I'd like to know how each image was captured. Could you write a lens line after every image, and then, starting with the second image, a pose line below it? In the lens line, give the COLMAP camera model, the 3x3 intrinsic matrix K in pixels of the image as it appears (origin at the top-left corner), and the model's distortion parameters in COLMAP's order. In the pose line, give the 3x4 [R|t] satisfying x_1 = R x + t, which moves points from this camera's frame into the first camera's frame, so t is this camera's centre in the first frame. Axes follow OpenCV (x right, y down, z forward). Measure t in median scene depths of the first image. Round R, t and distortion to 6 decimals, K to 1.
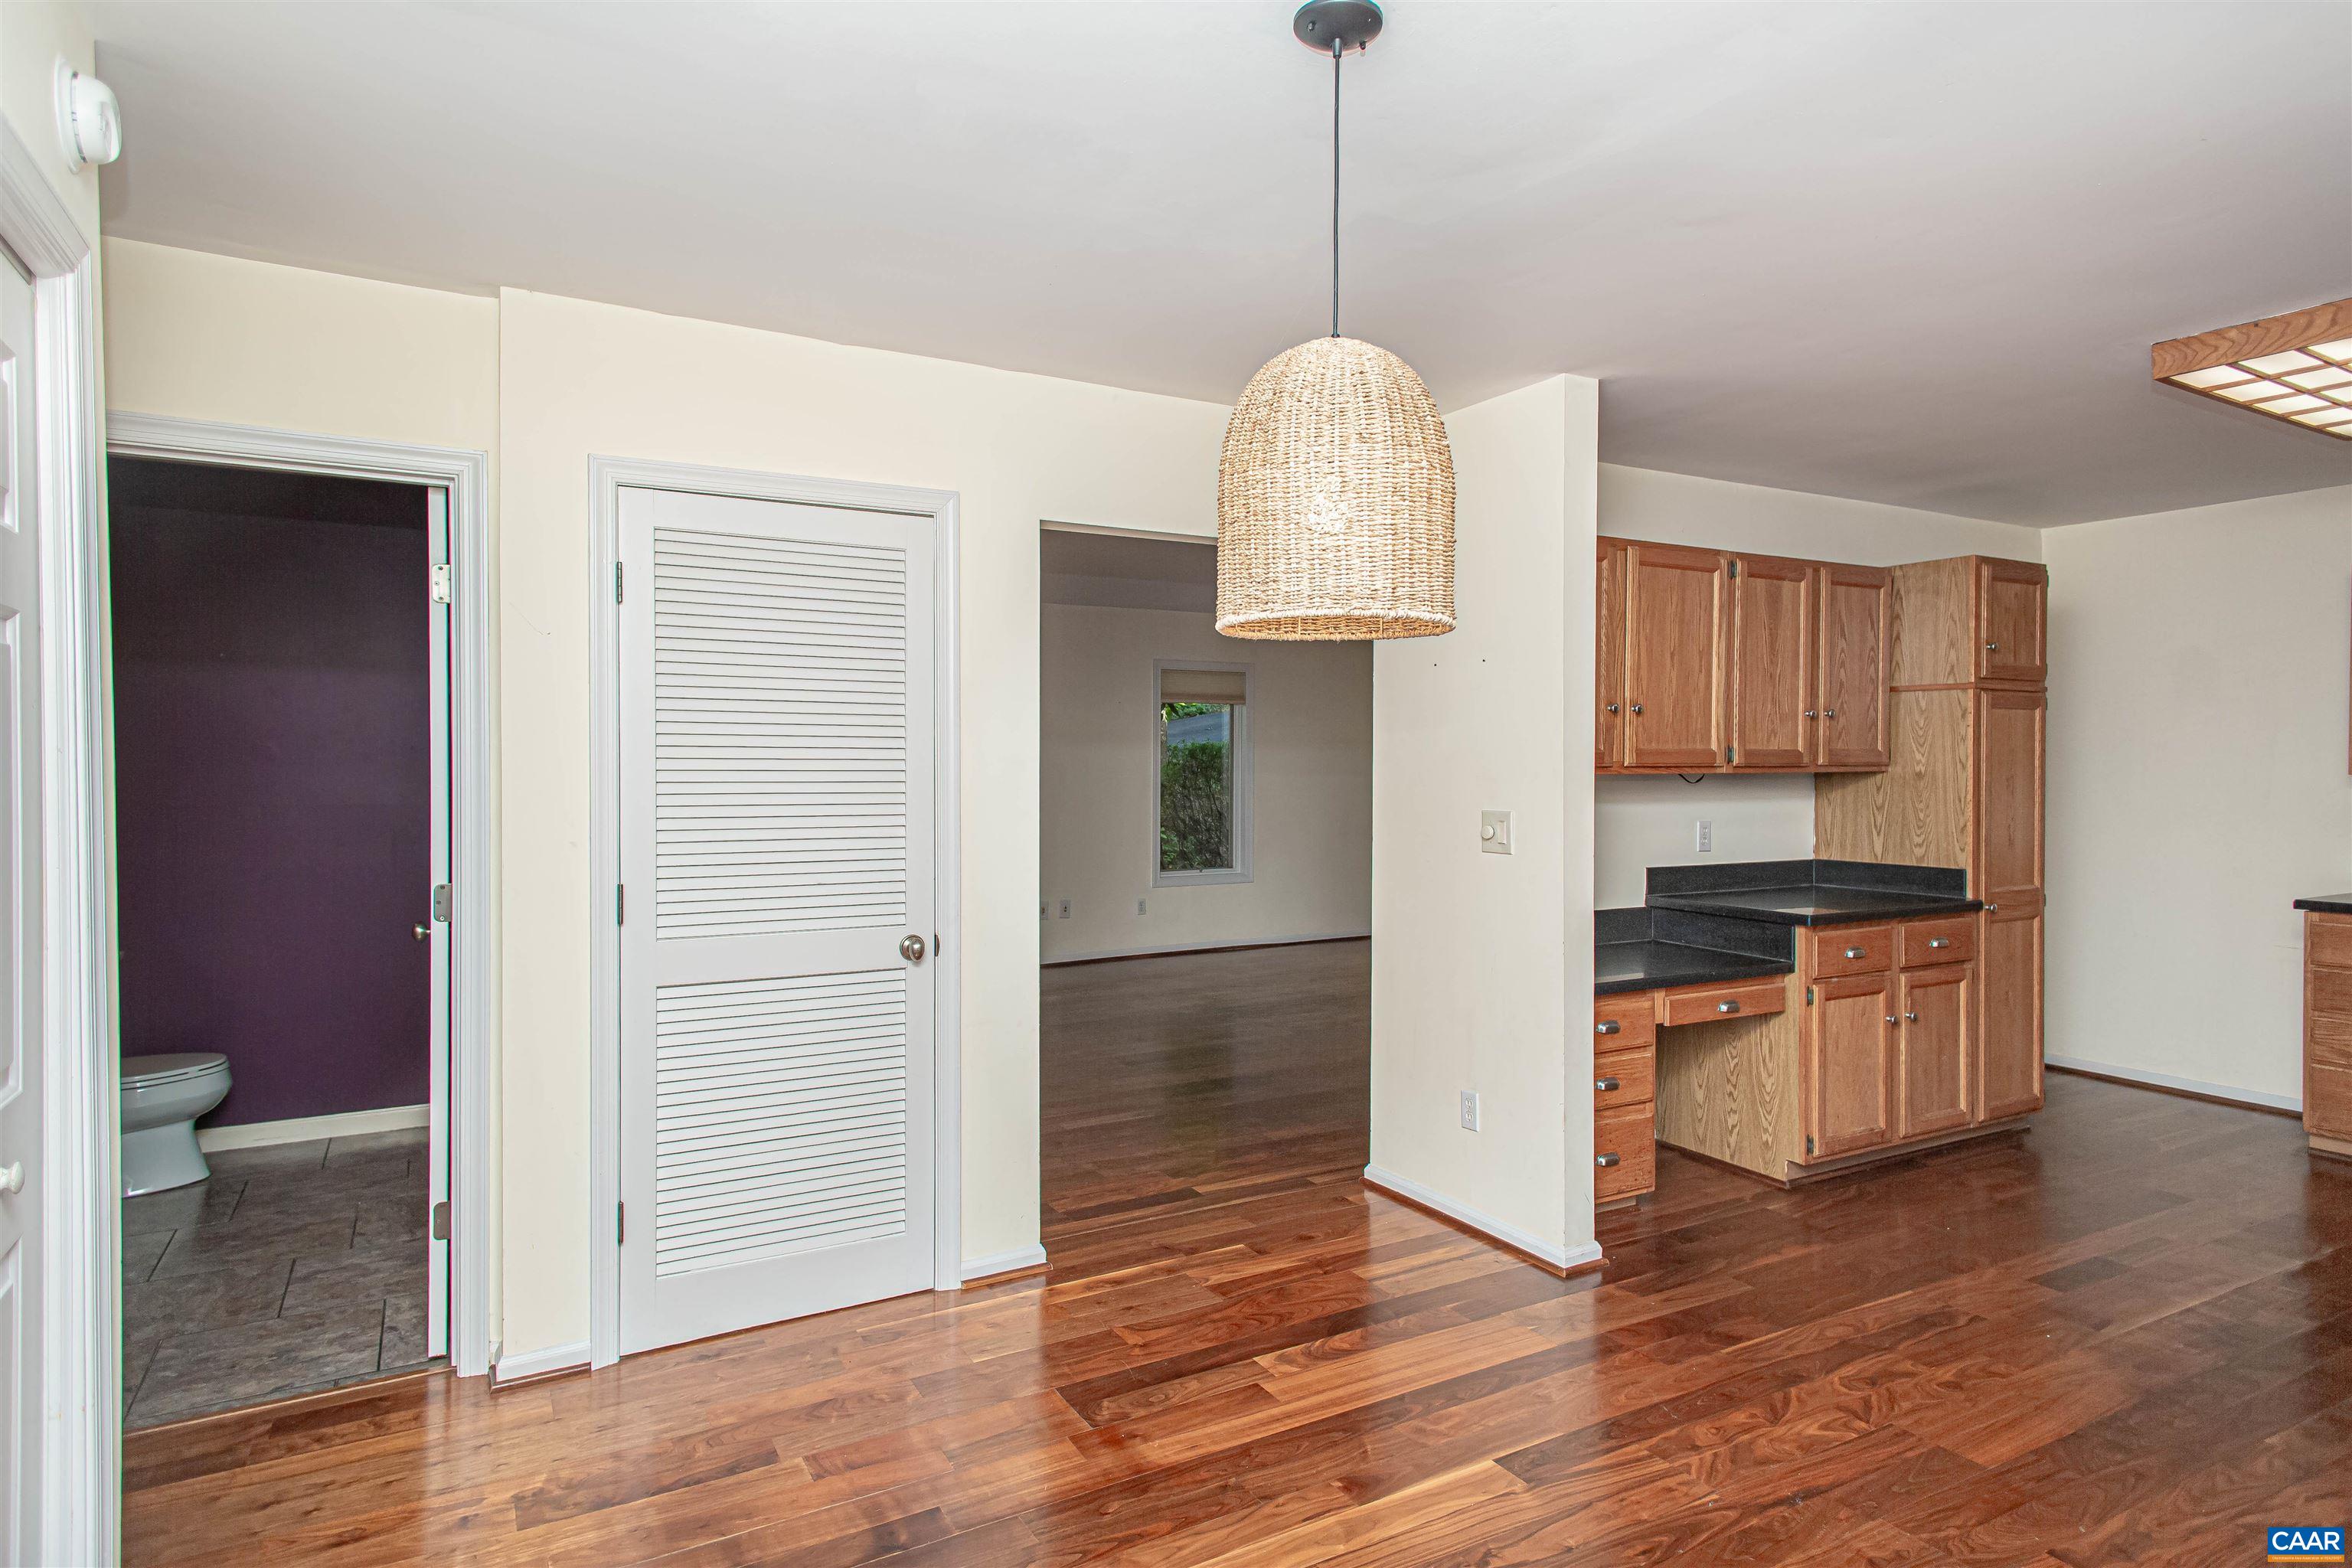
lens RADIAL K [[1326.4, 0, 1167.2], [0, 1326.4, 775.2], [0, 0, 1]] dist [0.021506, -0.002585]
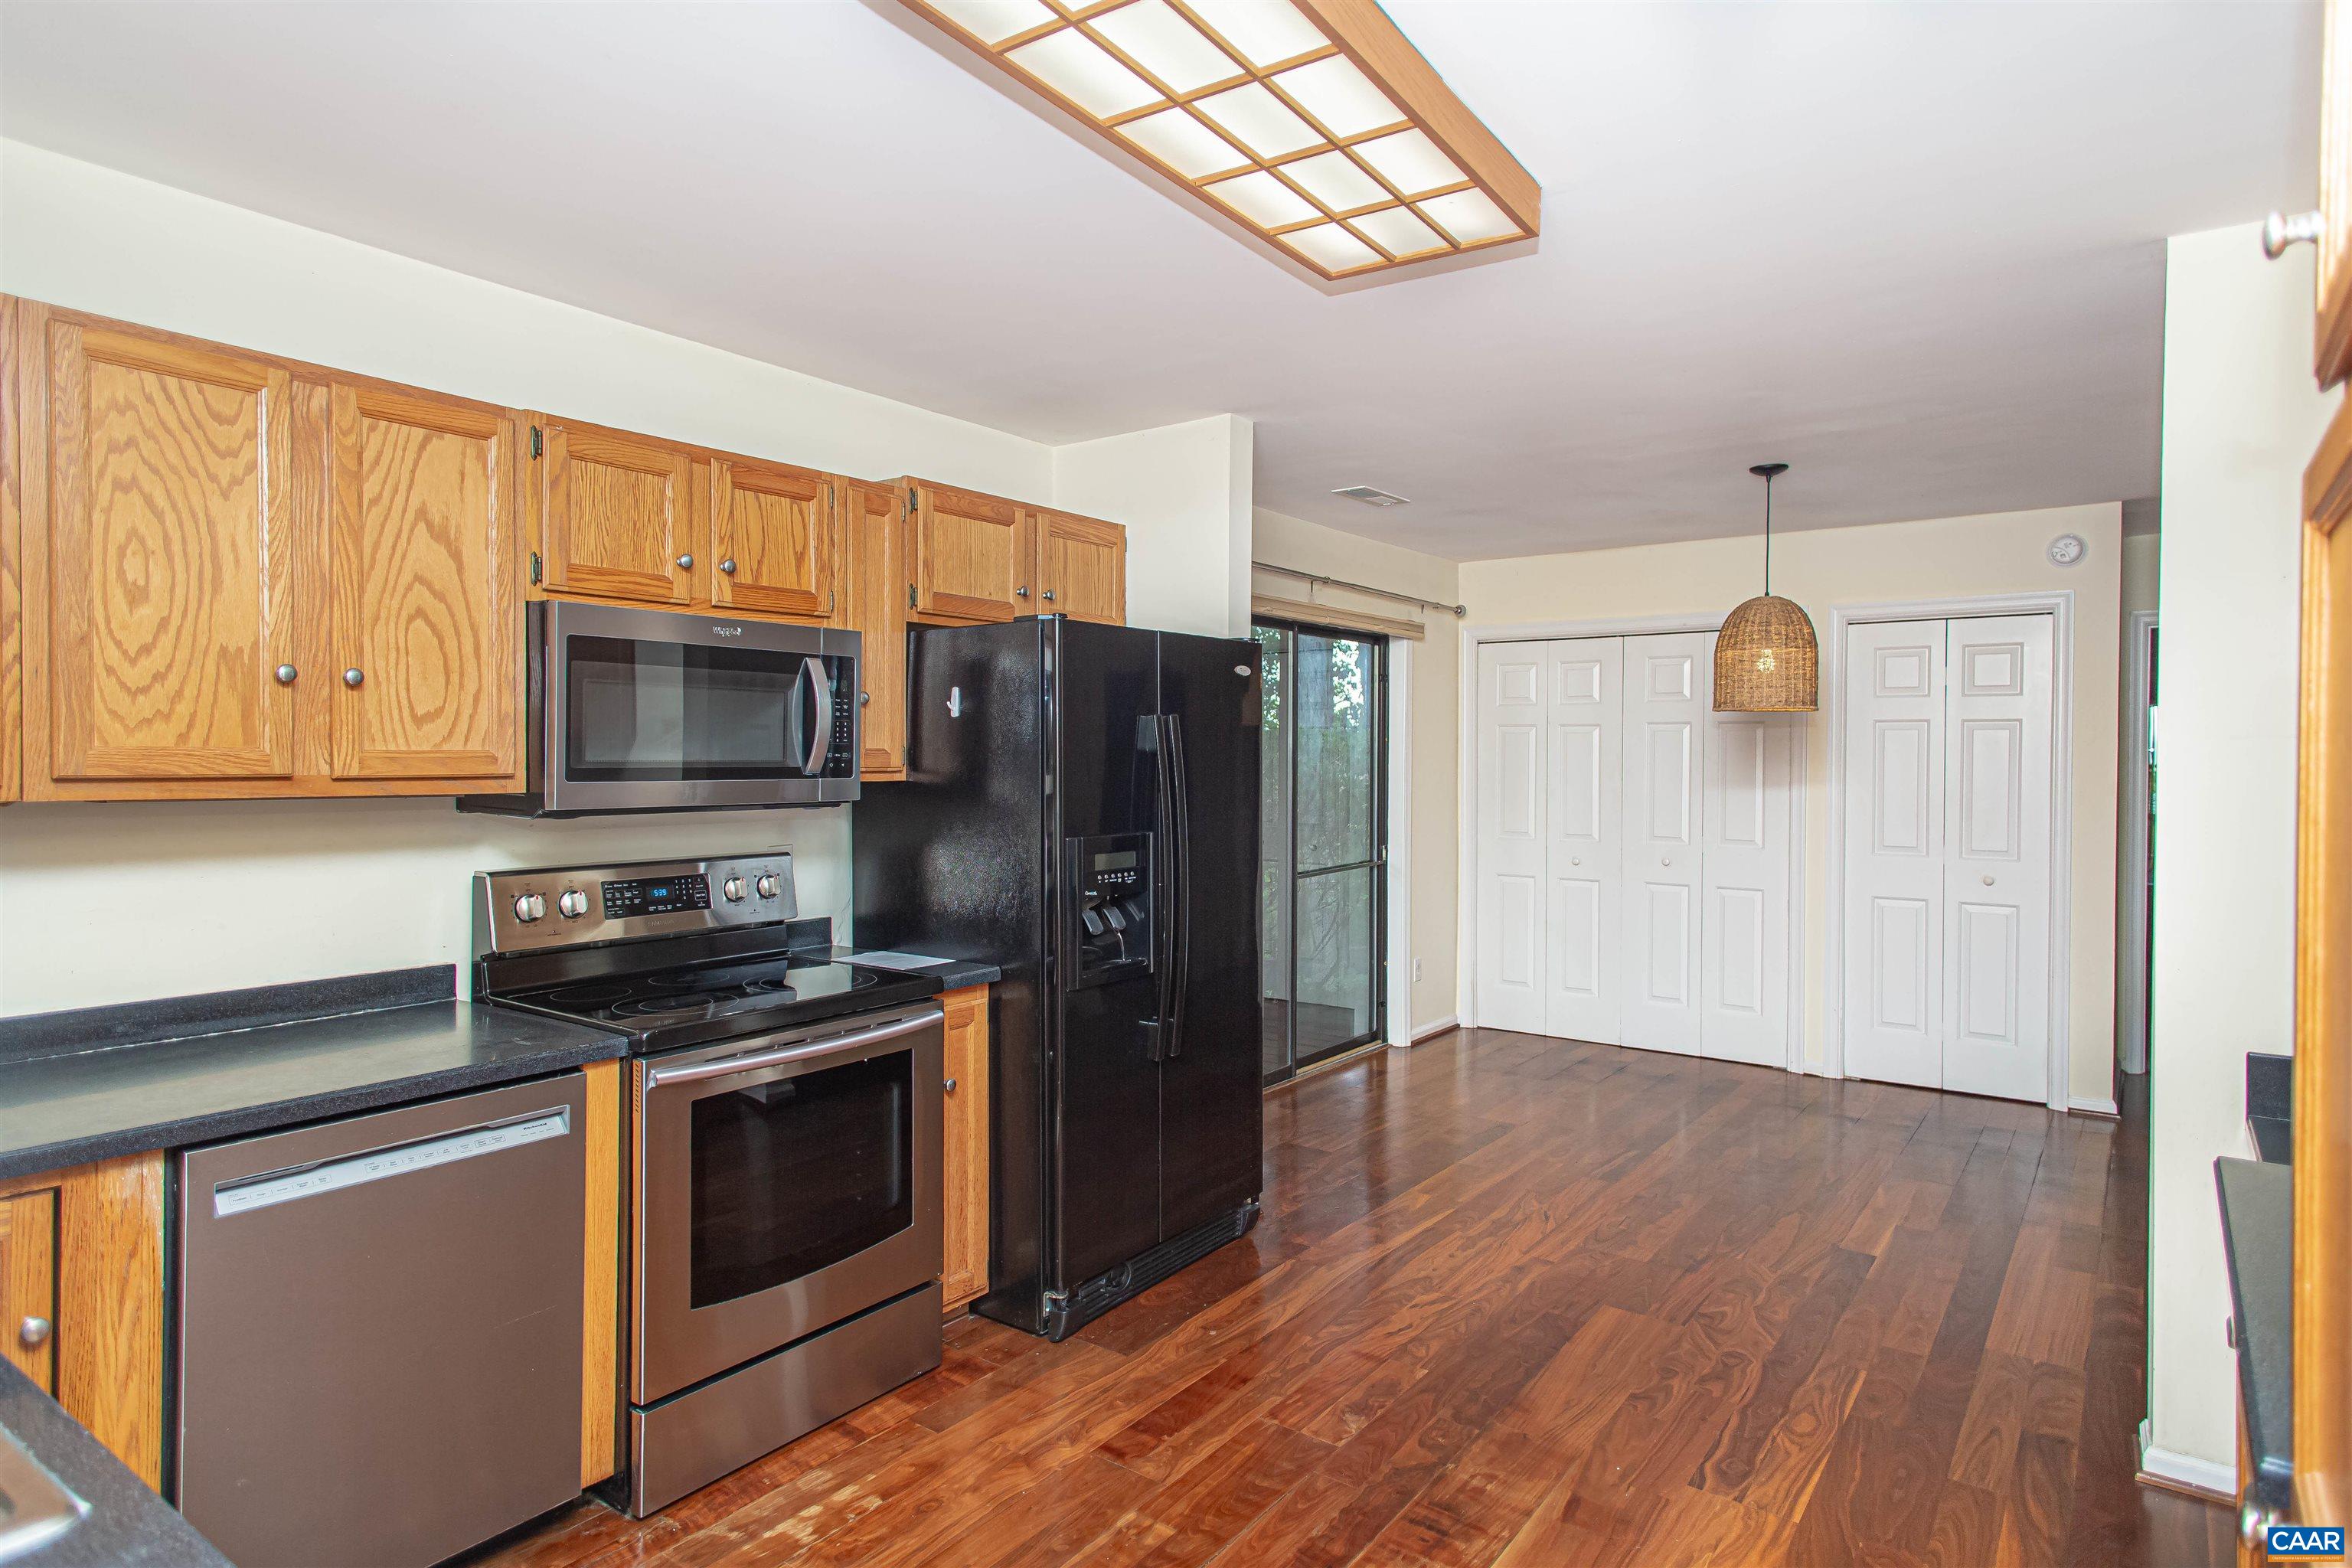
lens RADIAL K [[1326.4, 0, 1177.9], [0, 1326.4, 766.3], [0, 0, 1]] dist [0.021506, -0.002585]
pose [[-0.912338, -0.000635, -0.409438, 0.855673], [-0.010735, 0.999692, 0.022369, -0.019534], [0.409298, 0.024804, -0.912064, 1.123566]]
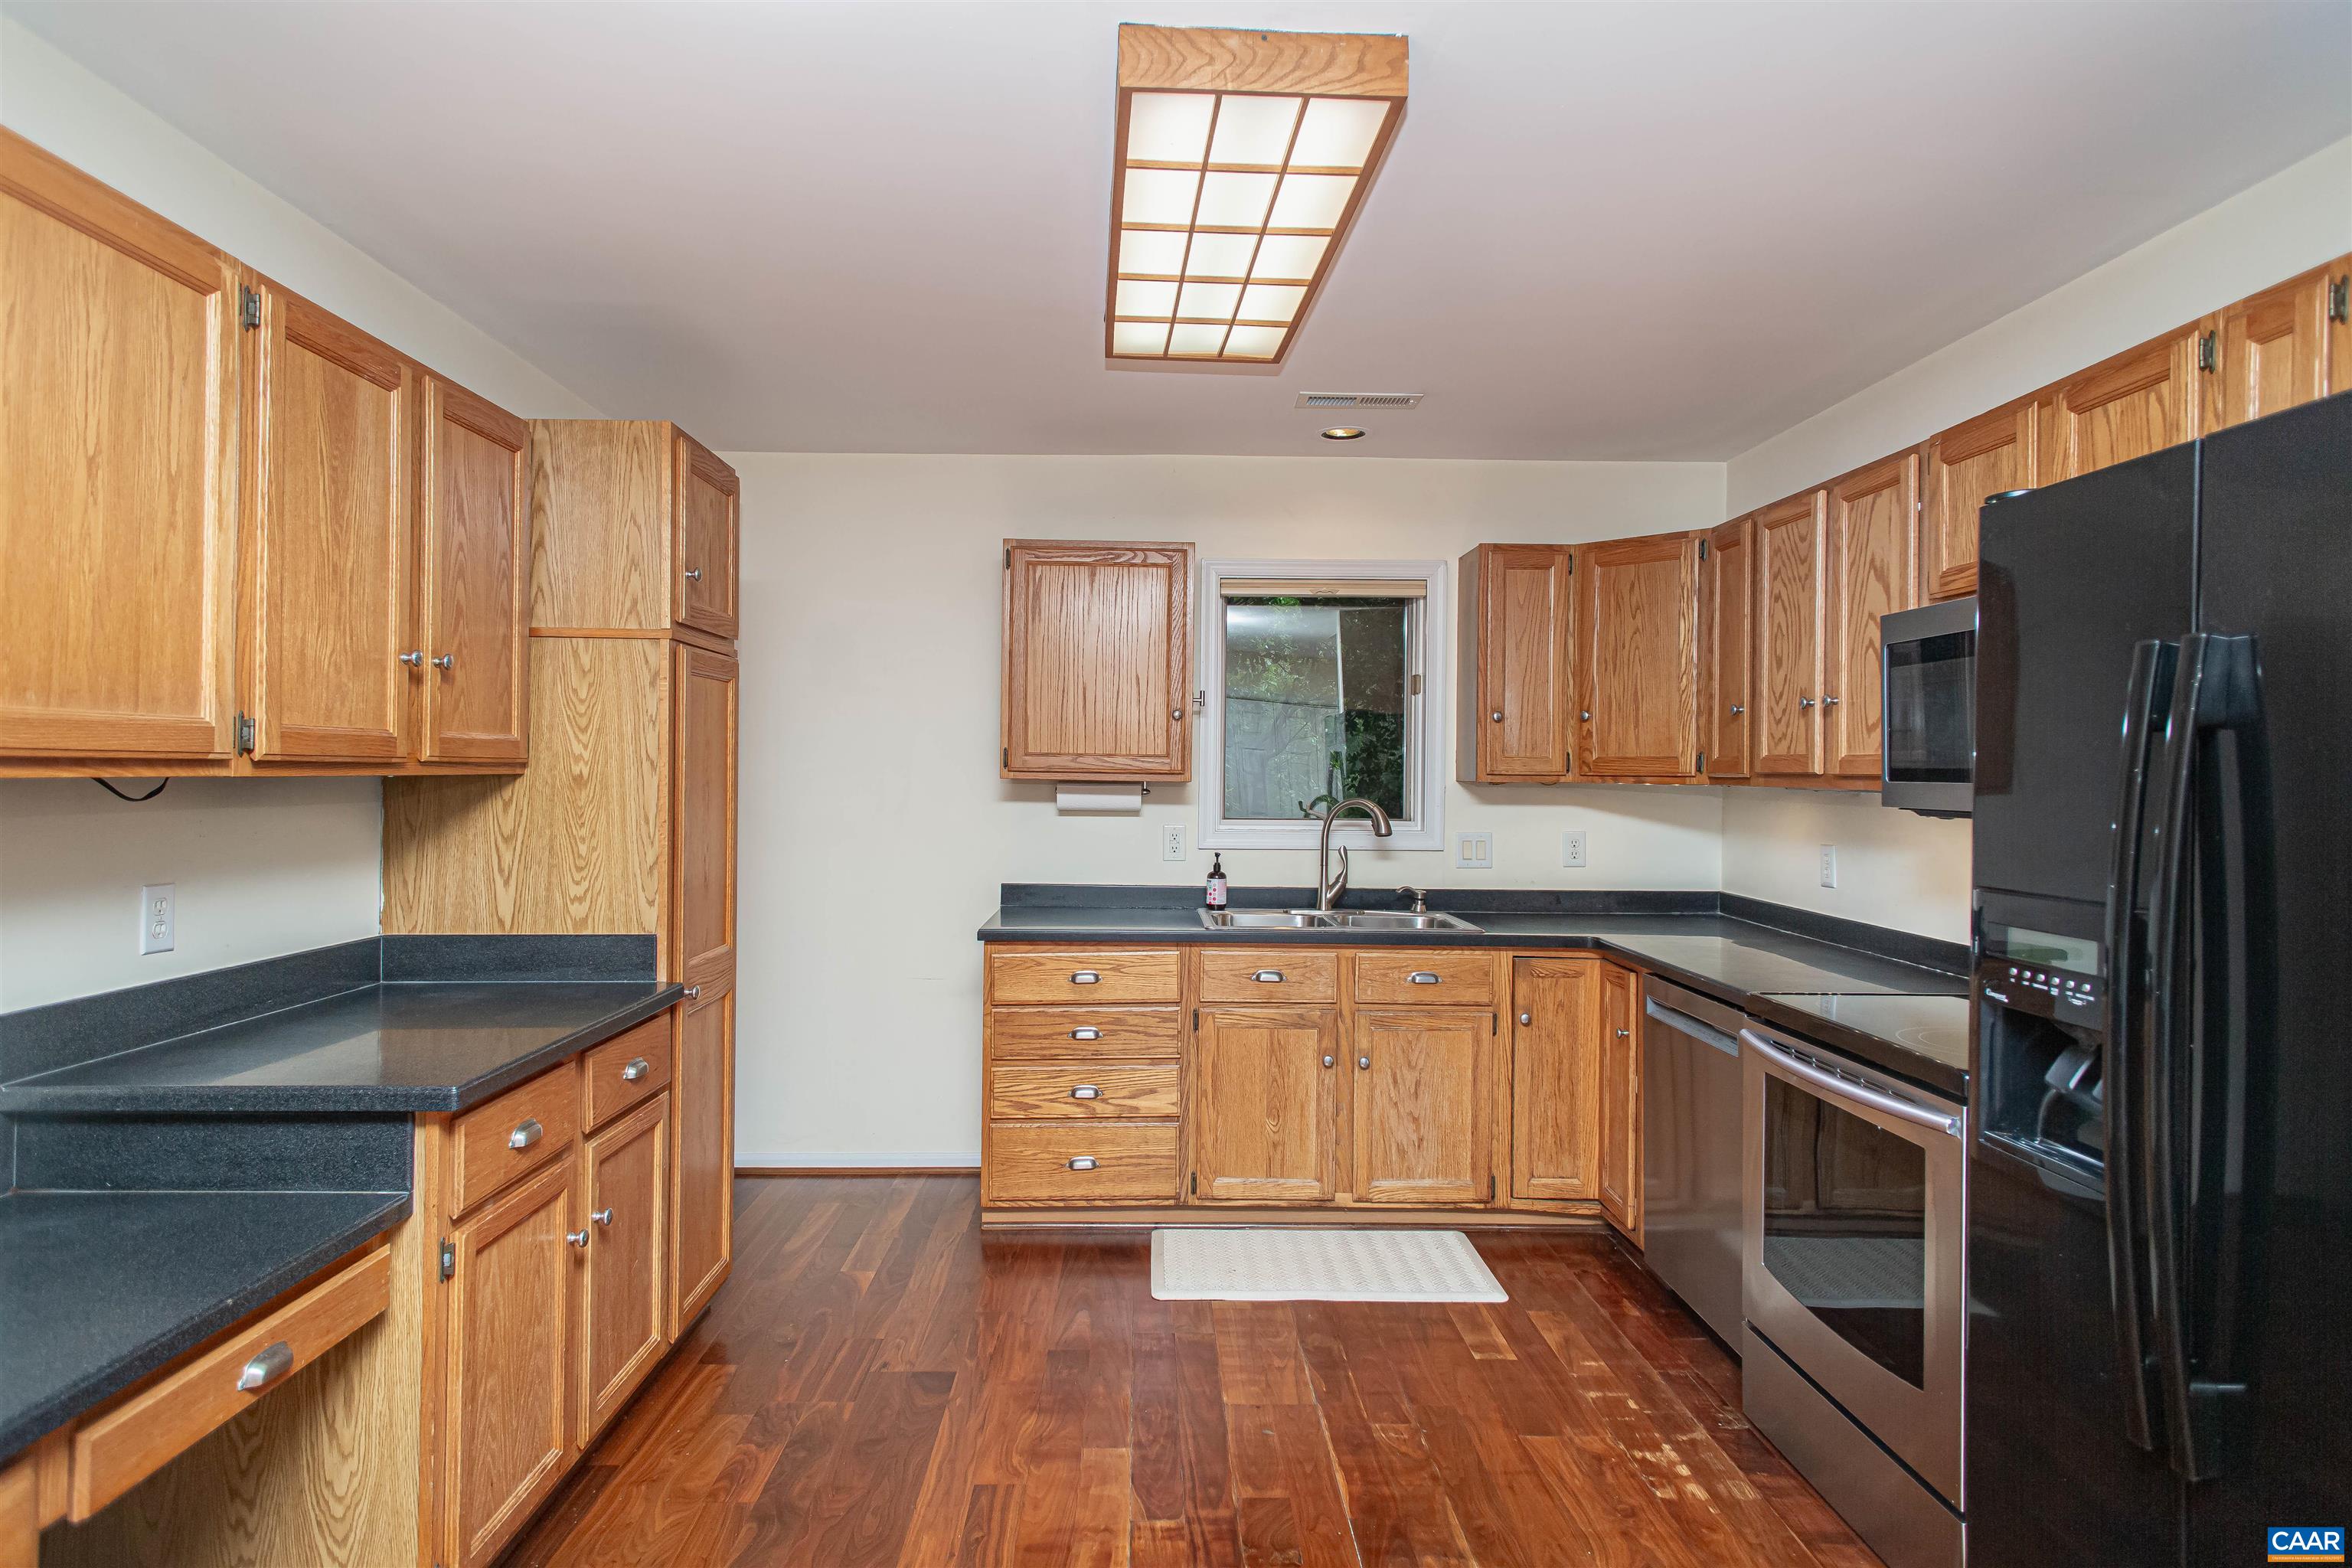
lens RADIAL K [[1326.4, 0, 1167.2], [0, 1326.4, 770.0], [0, 0, 1]] dist [0.021506, -0.002585]
pose [[0.475675, 0.002943, 0.879616, 0.174925], [0.003142, 0.999982, -0.005044, -0.000817], [-0.879616, 0.005163, 0.475657, 0.508520]]
